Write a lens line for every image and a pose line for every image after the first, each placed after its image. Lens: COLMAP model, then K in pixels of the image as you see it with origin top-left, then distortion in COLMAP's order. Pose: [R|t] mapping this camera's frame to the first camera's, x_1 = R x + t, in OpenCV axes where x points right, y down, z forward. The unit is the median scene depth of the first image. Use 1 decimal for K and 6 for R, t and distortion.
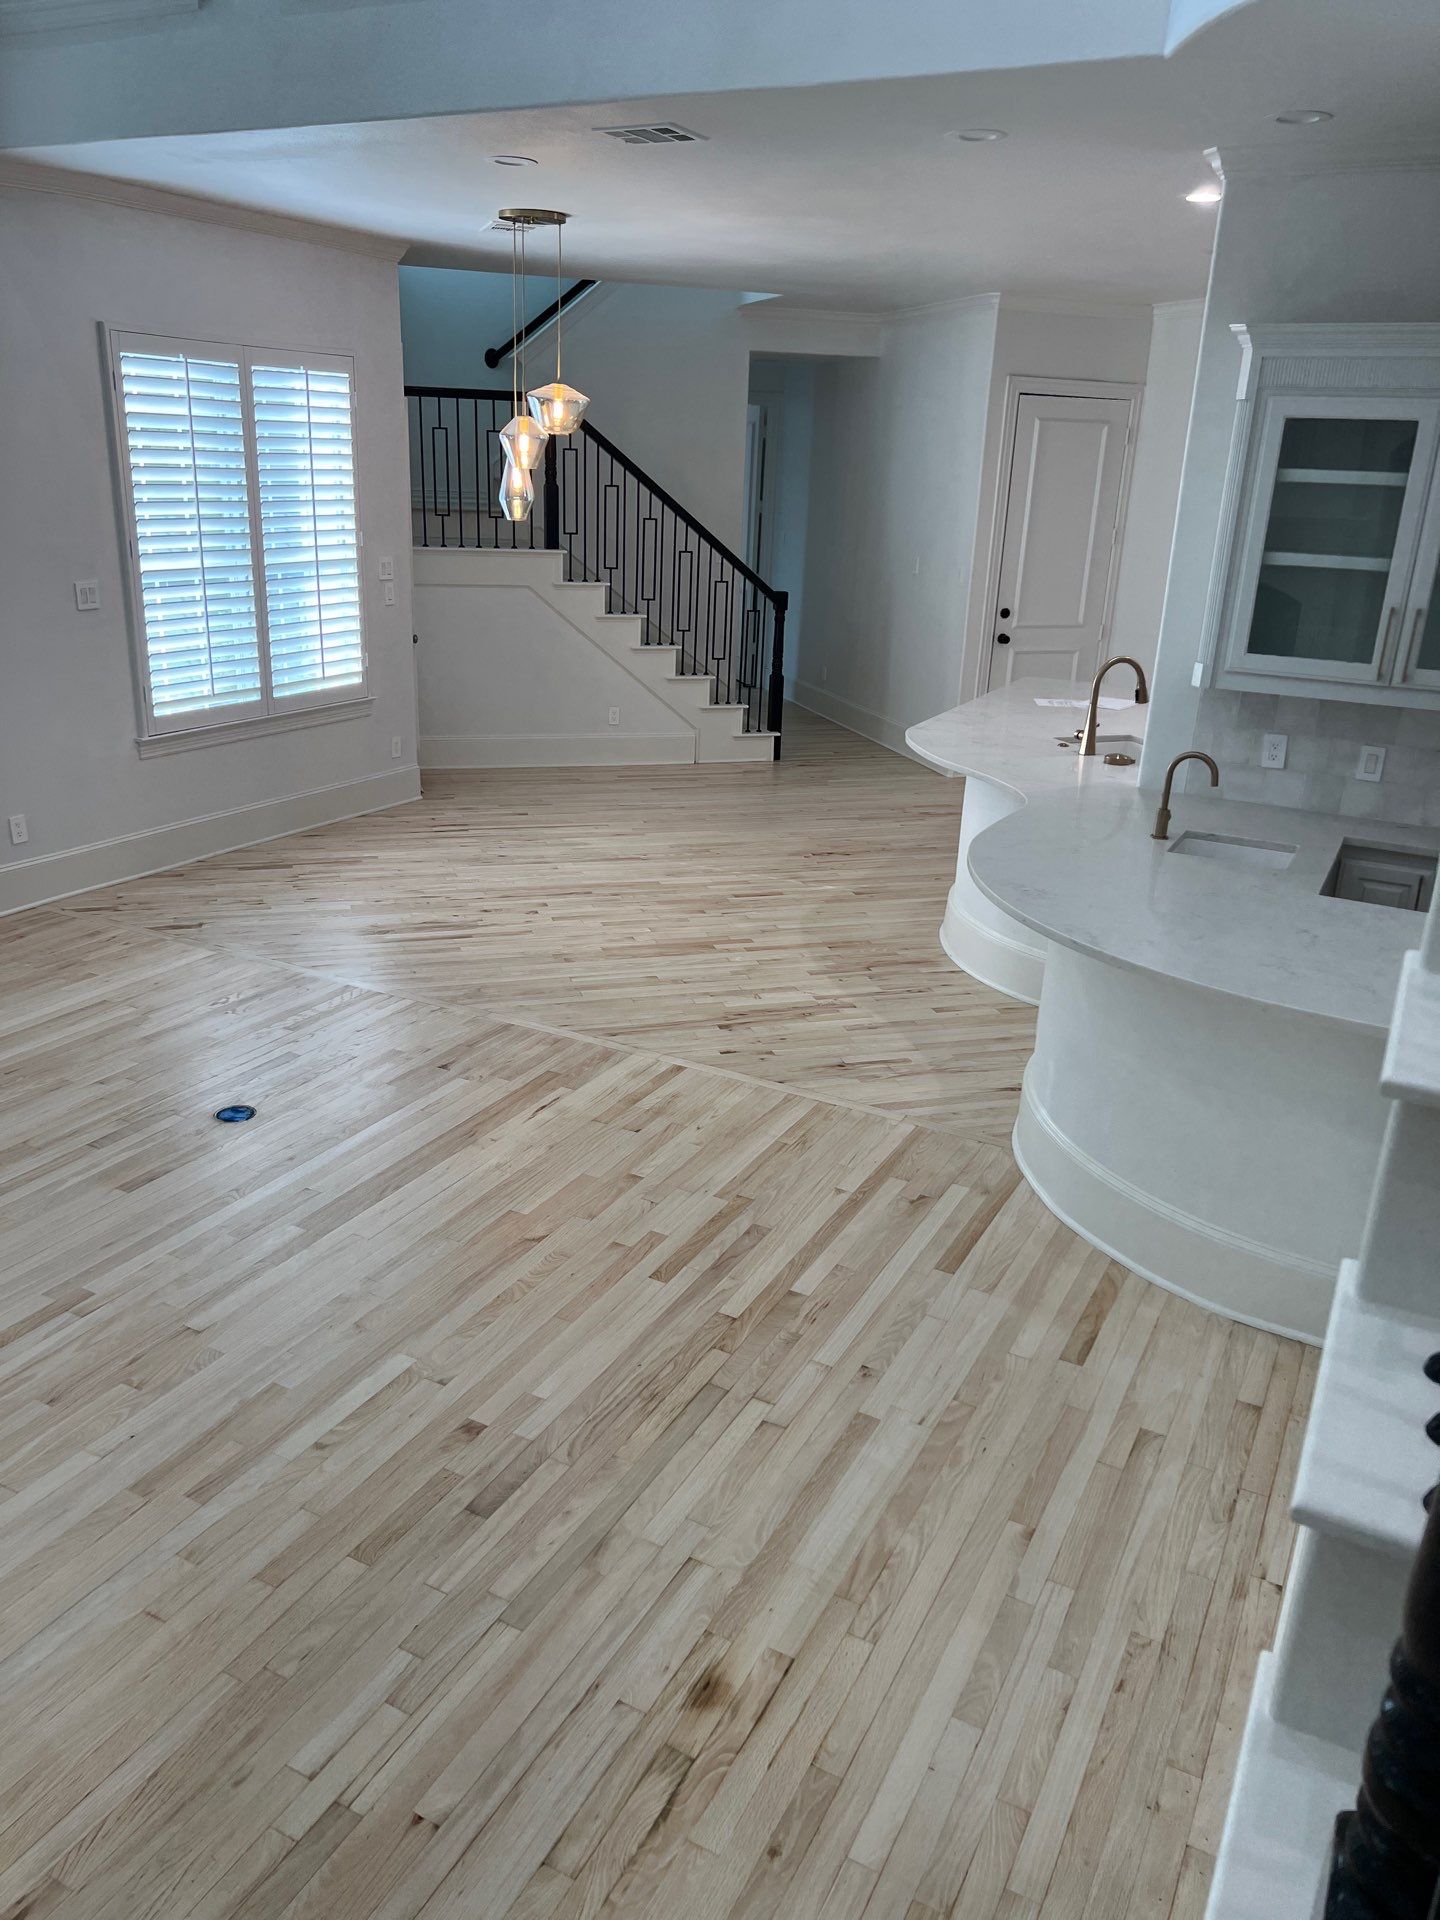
lens RADIAL K [[1429.5, 0, 720.0], [0, 1429.5, 960.0], [0, 0, 1]] dist [0.083236, -0.086288]
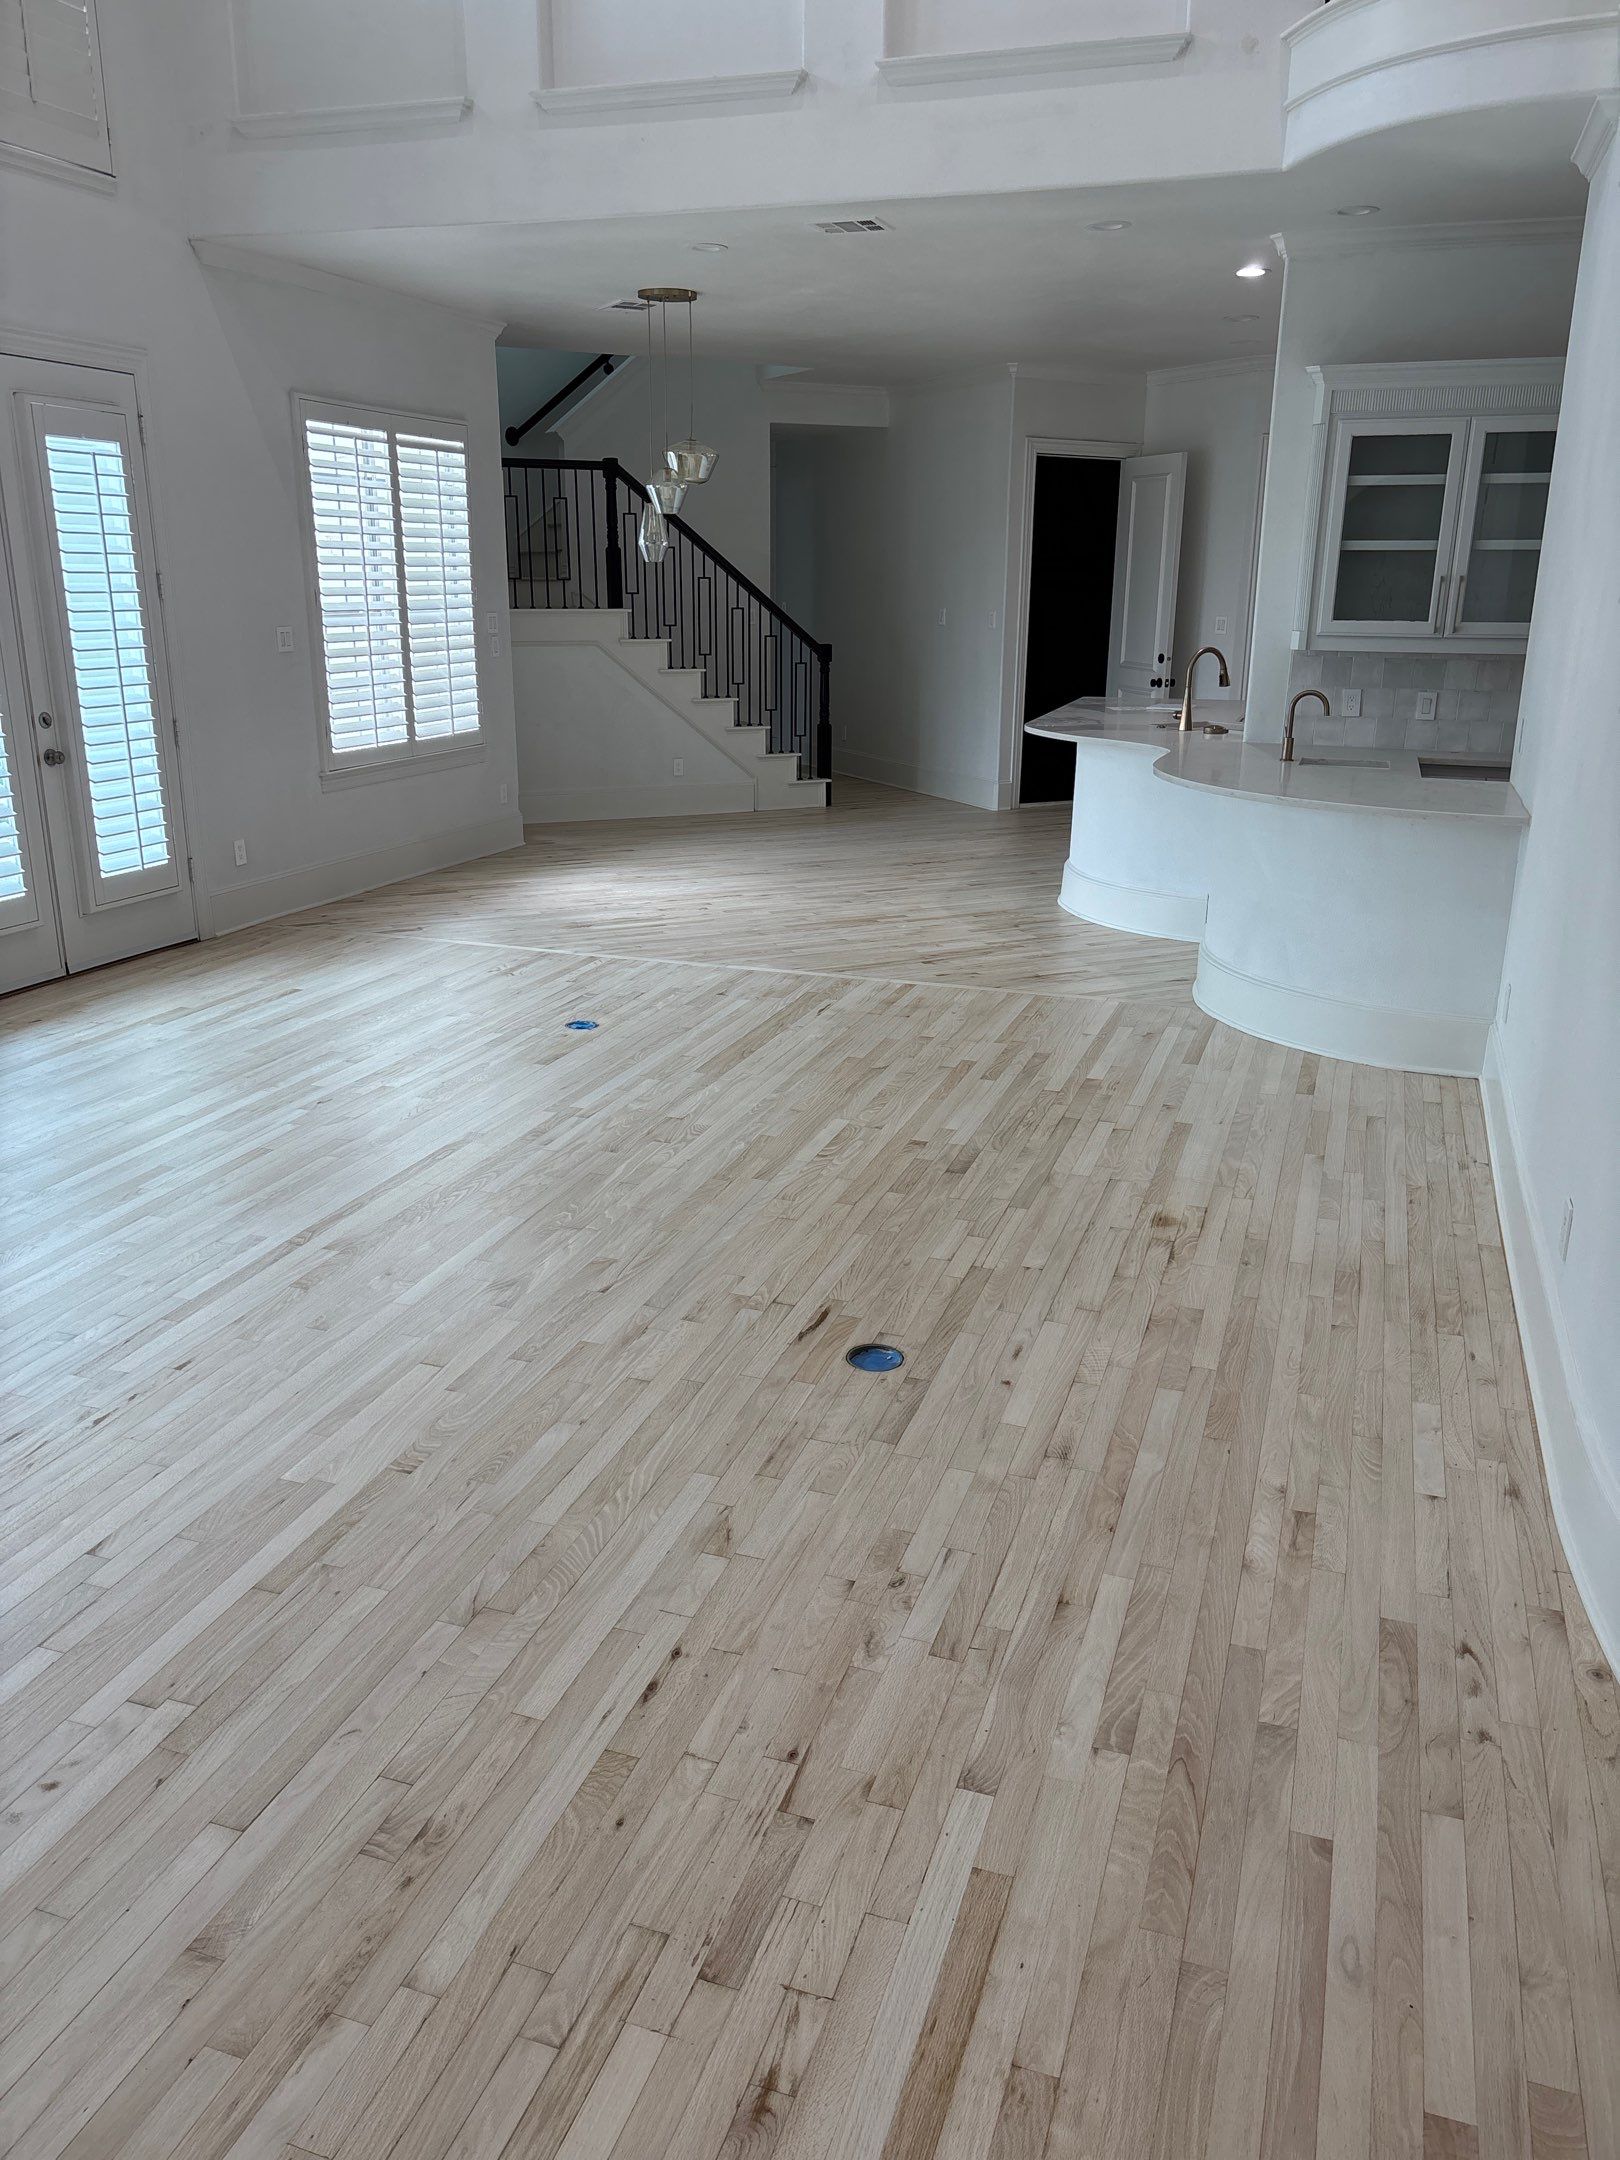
lens RADIAL K [[1626.1, 0, 810.0], [0, 1626.1, 1080.0], [0, 0, 1]] dist [0.063599, -0.080699]
pose [[0.987716, -0.074868, 0.137154, -0.256965], [0.079556, 0.996408, -0.029014, 0.158675], [-0.134490, 0.039569, 0.990125, -0.286929]]
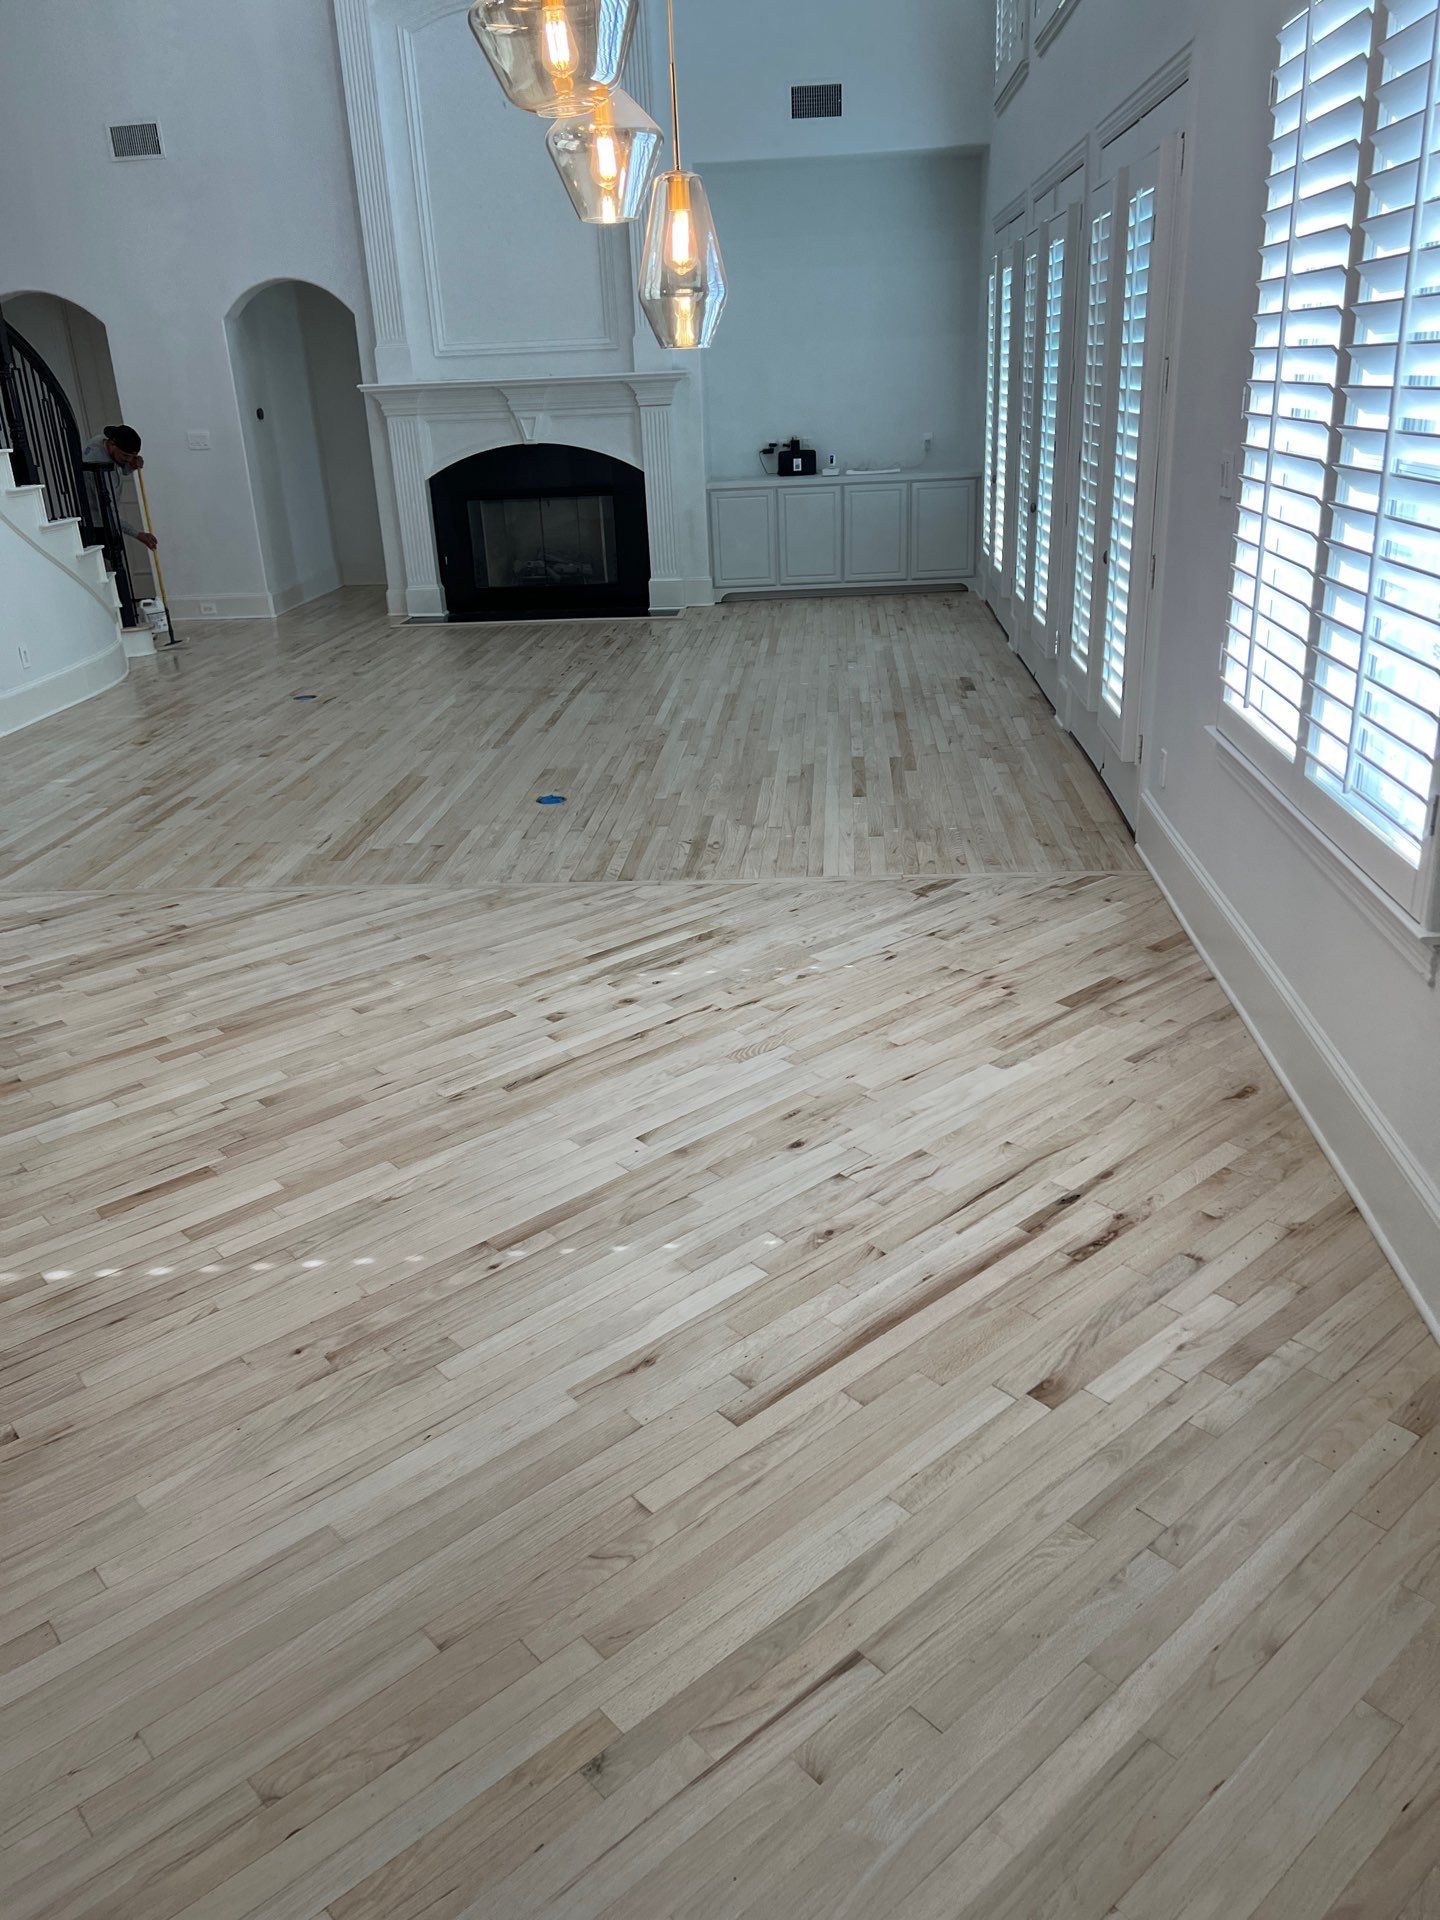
lens RADIAL K [[1429.5, 0, 720.0], [0, 1429.5, 960.0], [0, 0, 1]] dist [0.083236, -0.086288]
pose [[-0.918085, 0.149799, -0.366987, 0.024410], [-0.124842, 0.769445, 0.626393, -0.484018], [0.376209, 0.620898, -0.687715, 1.578354]]
